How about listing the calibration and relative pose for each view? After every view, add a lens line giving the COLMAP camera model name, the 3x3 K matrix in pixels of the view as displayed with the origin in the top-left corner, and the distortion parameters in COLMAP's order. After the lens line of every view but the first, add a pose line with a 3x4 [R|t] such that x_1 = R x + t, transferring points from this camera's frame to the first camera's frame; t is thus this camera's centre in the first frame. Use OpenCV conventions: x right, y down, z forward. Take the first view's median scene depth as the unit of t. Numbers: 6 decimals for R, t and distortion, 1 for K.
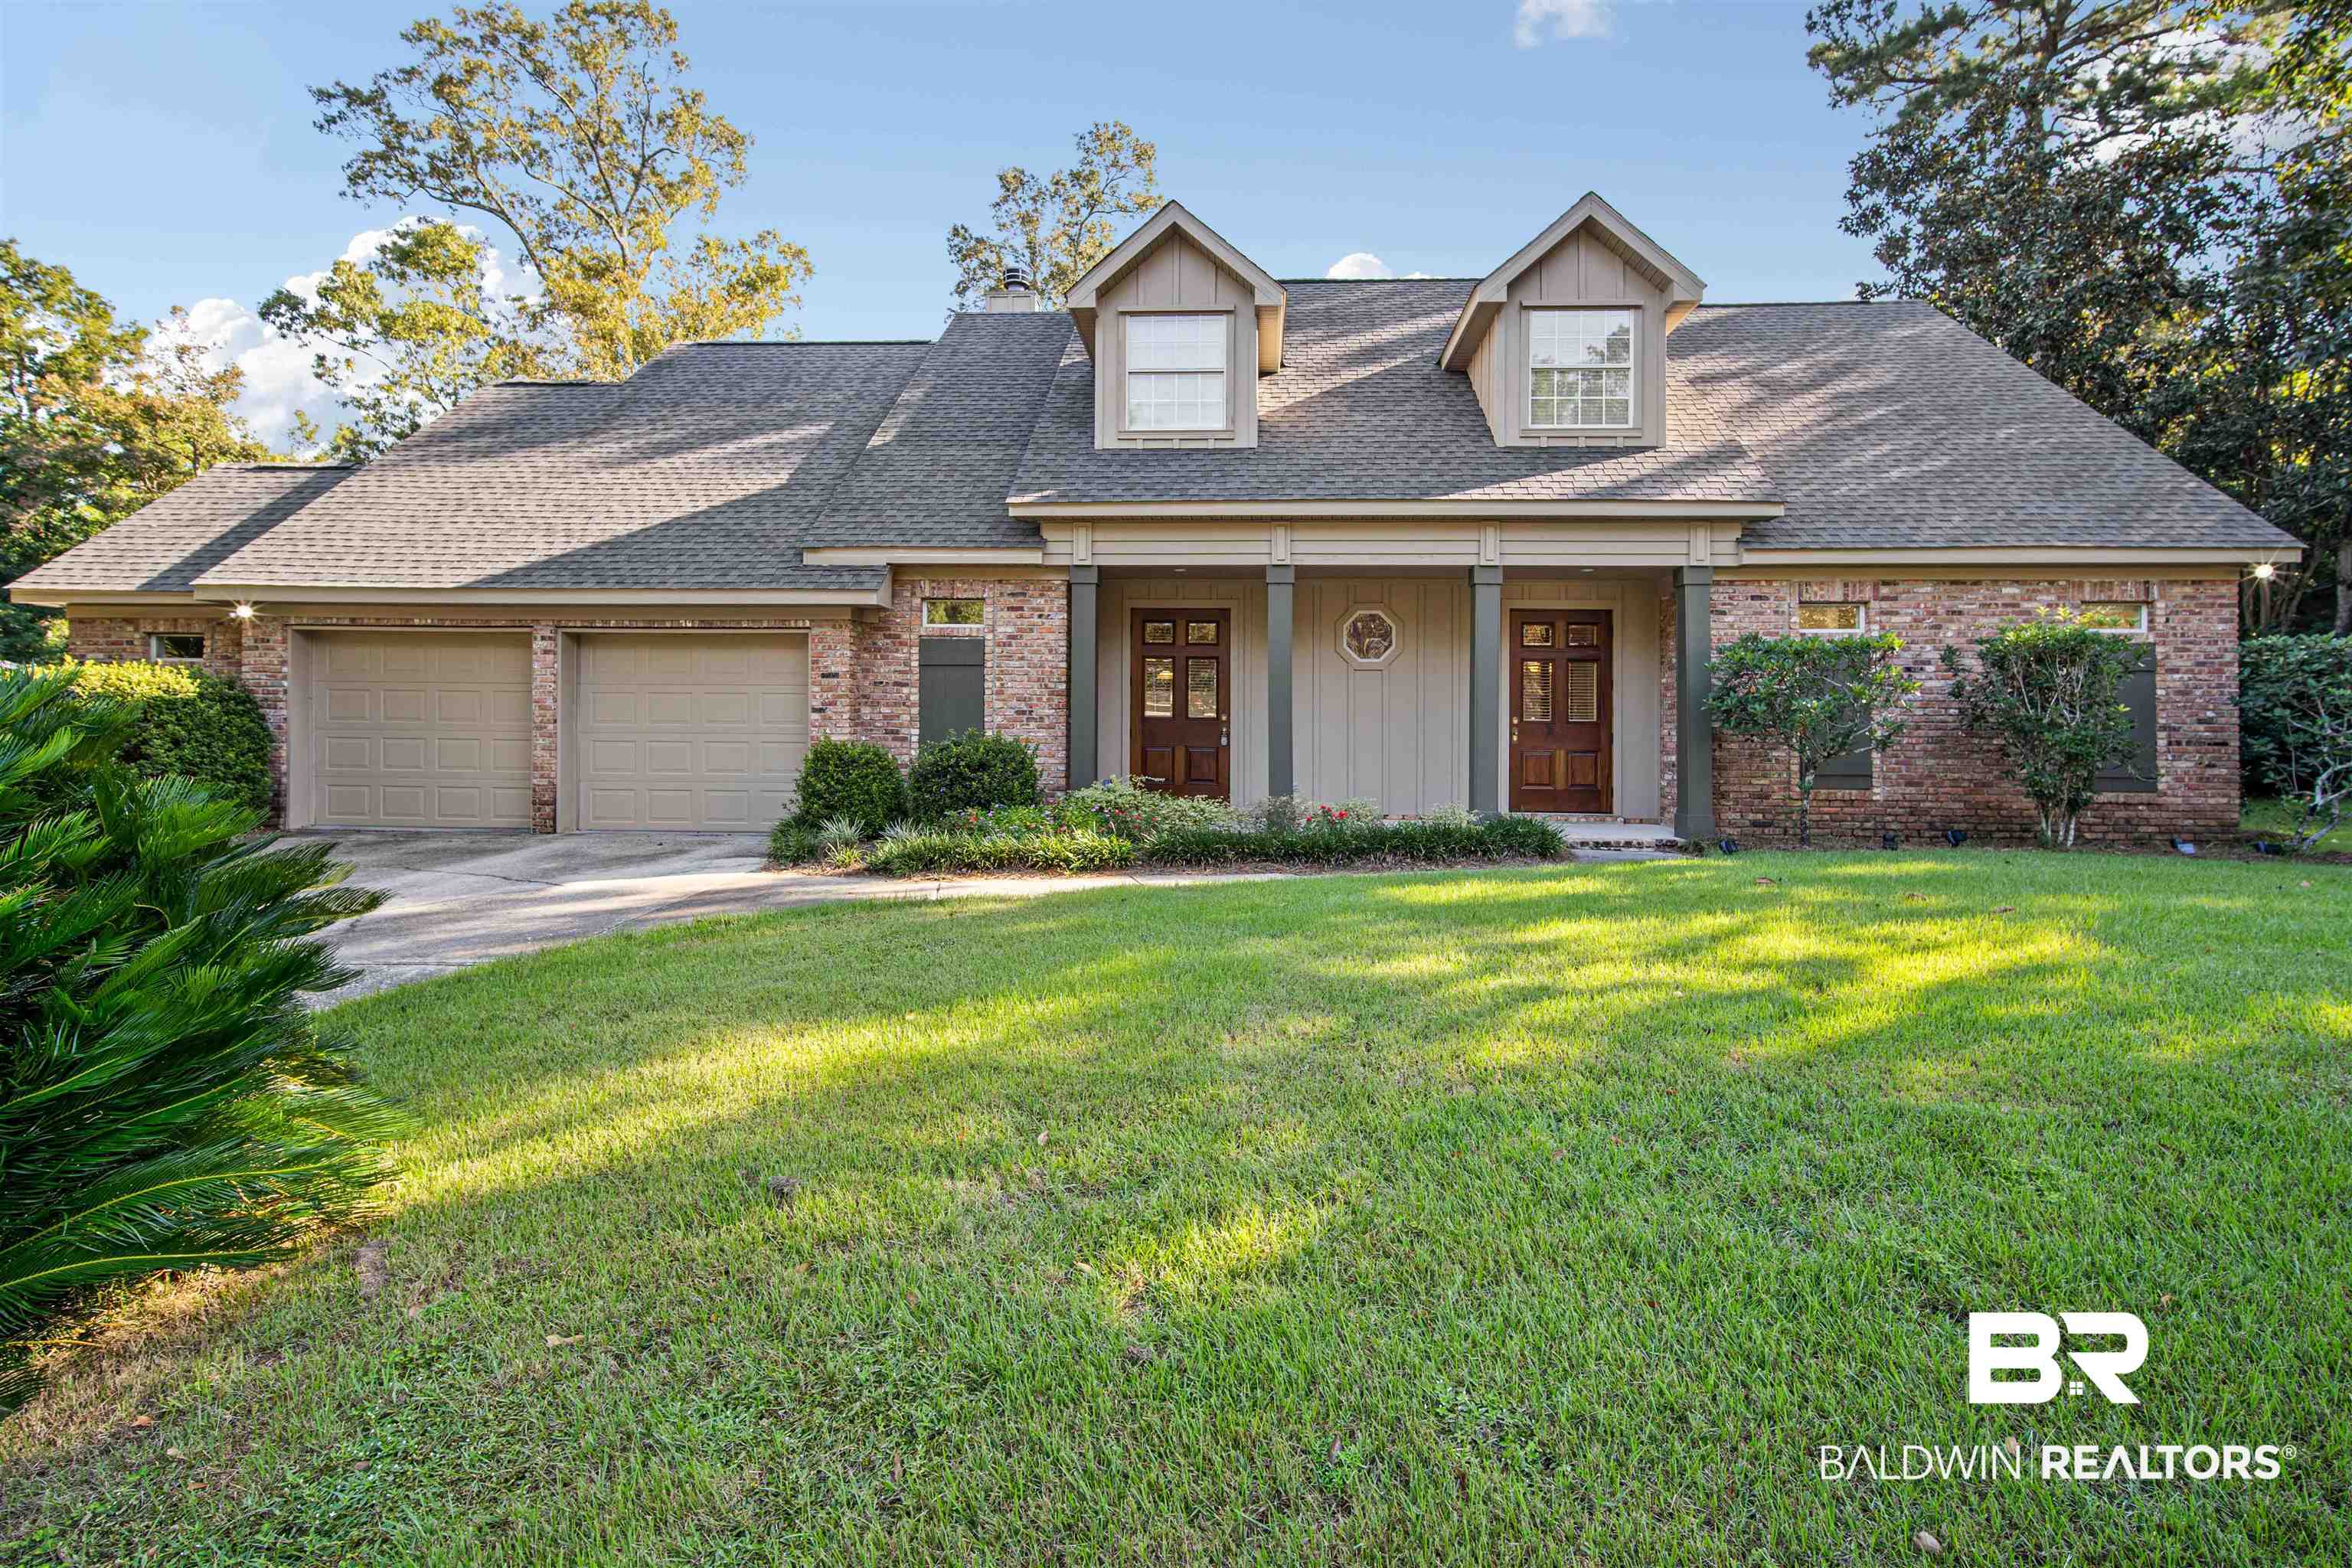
lens RADIAL K [[1038.6, 0, 1176.4], [0, 1038.6, 783.8], [0, 0, 1]] dist [0.000332, -0.000029]
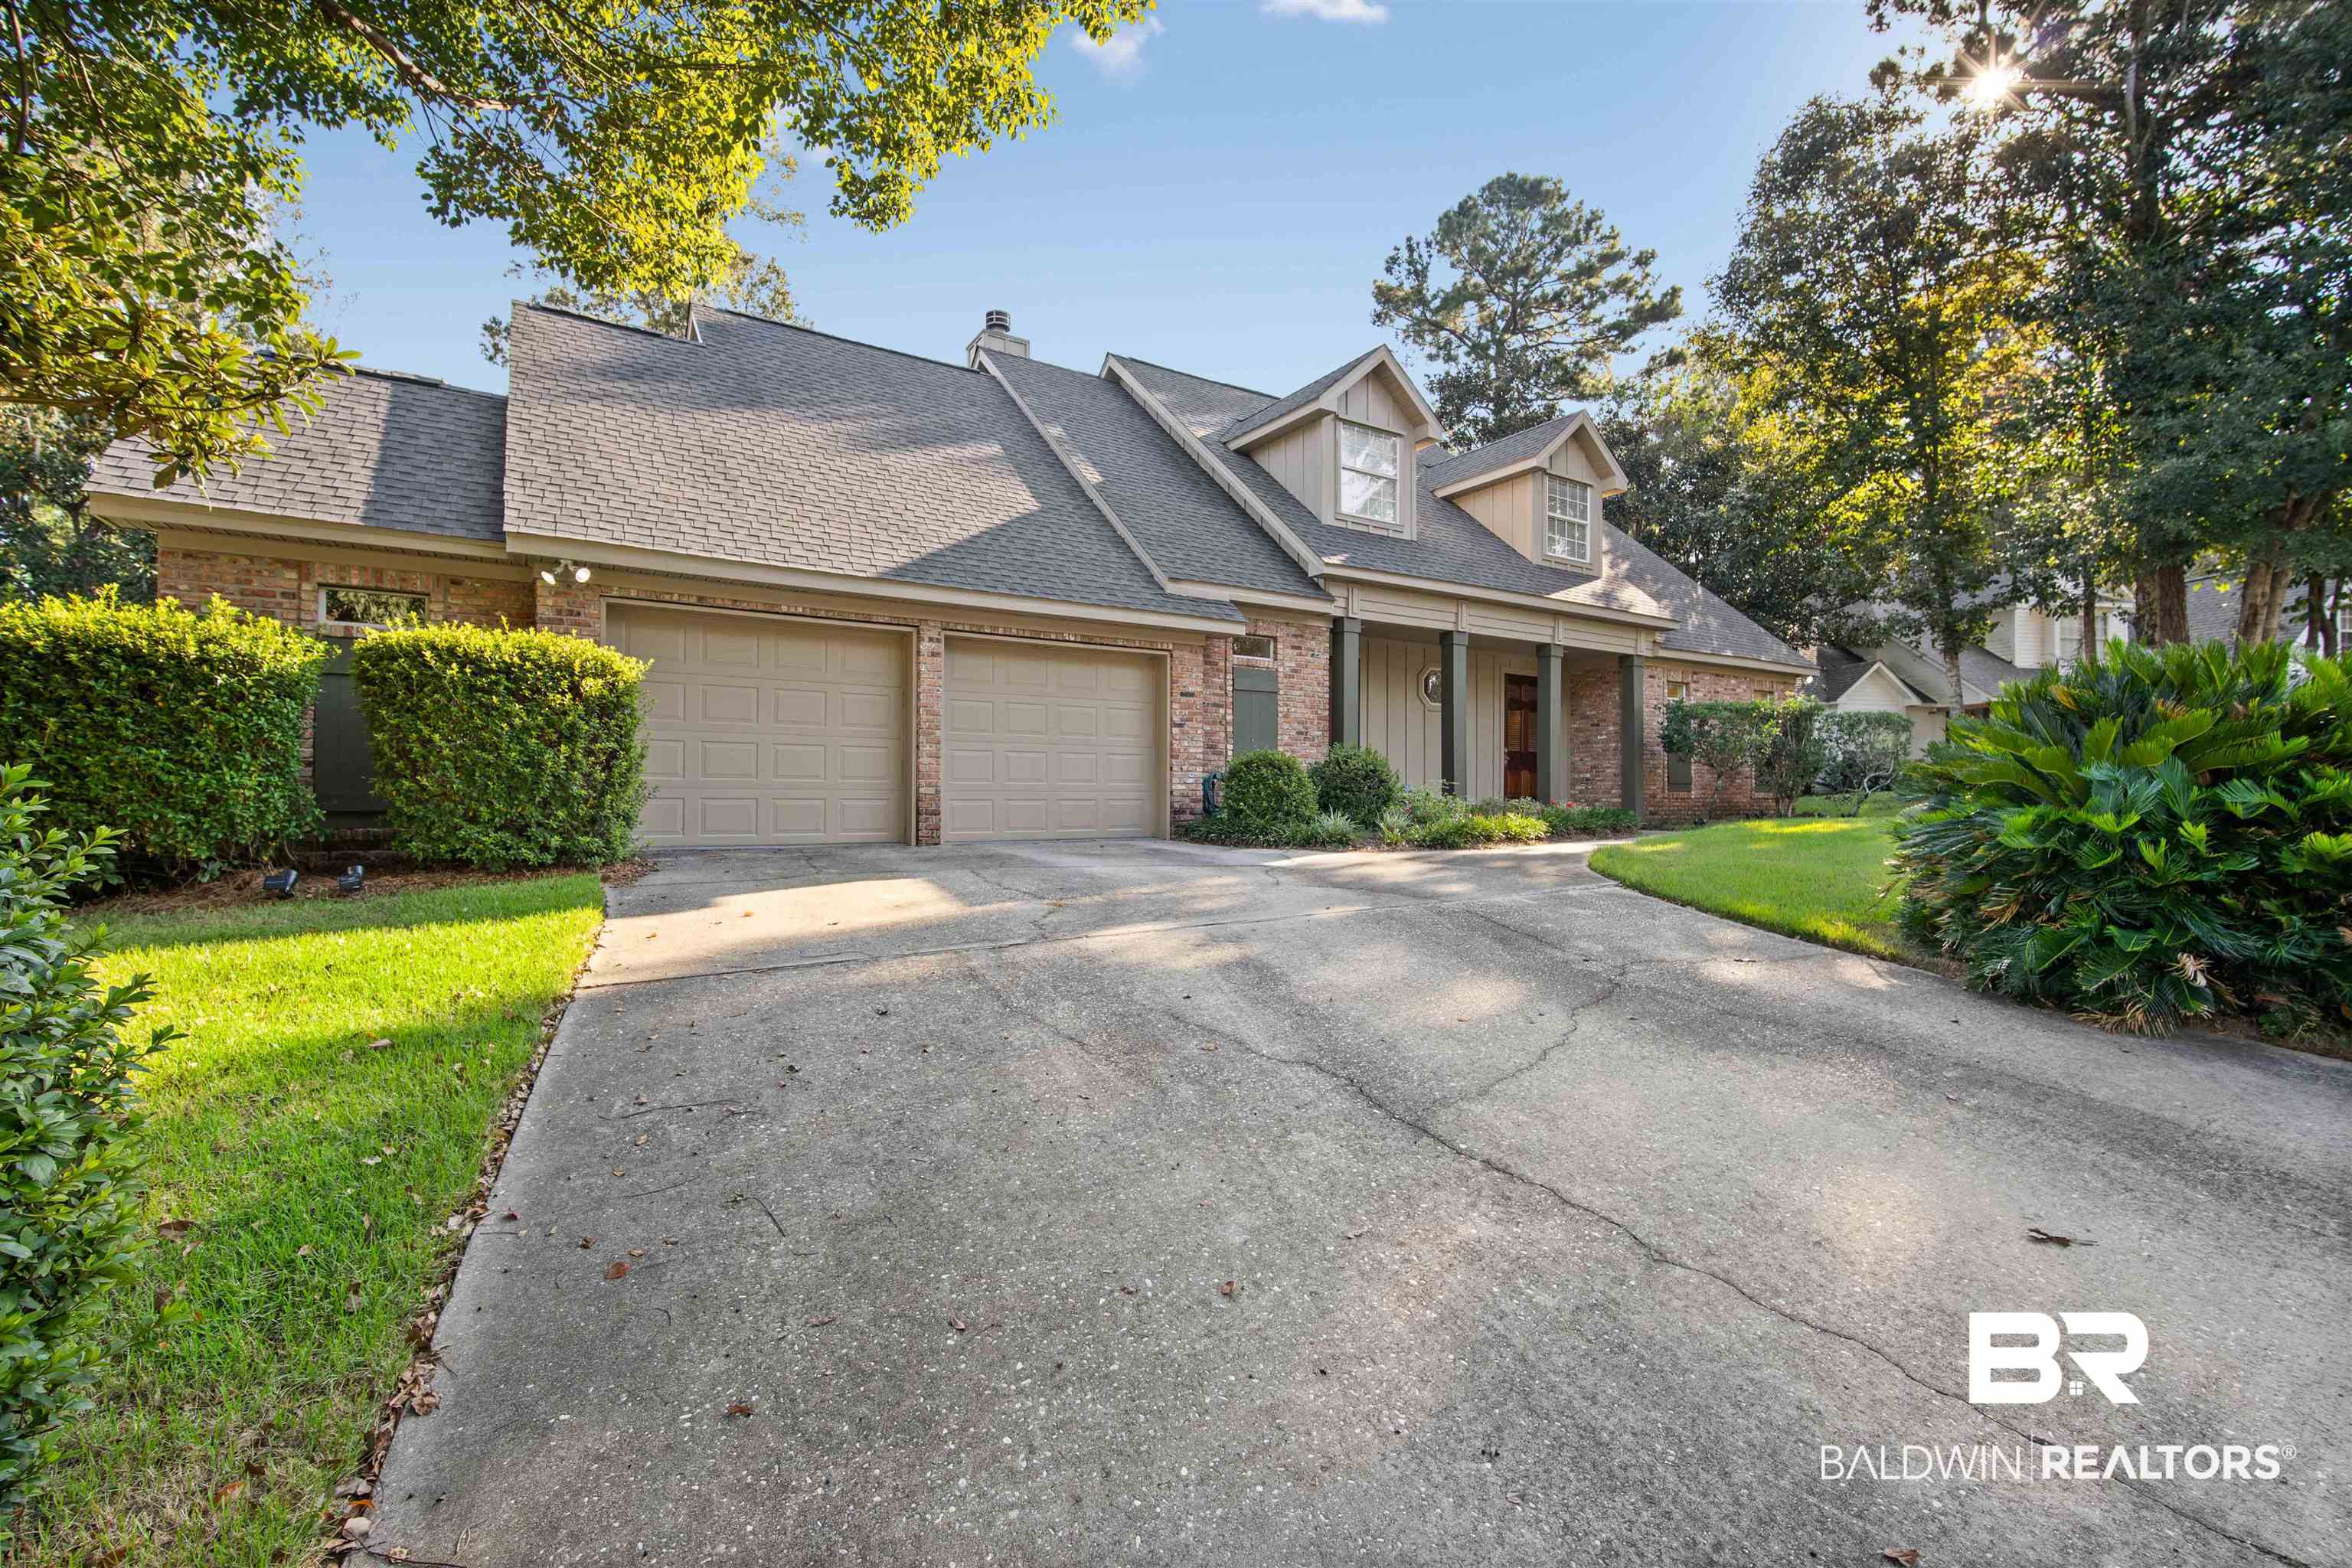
lens RADIAL K [[1038.6, 0, 1177.5], [0, 1038.6, 784.1], [0, 0, 1]] dist [0.000332, -0.000029]
pose [[0.809198, -0.001010, 0.587535, -0.988793], [-0.006981, 0.999911, 0.011334, -0.020646], [-0.587495, -0.013273, 0.809119, 0.101948]]
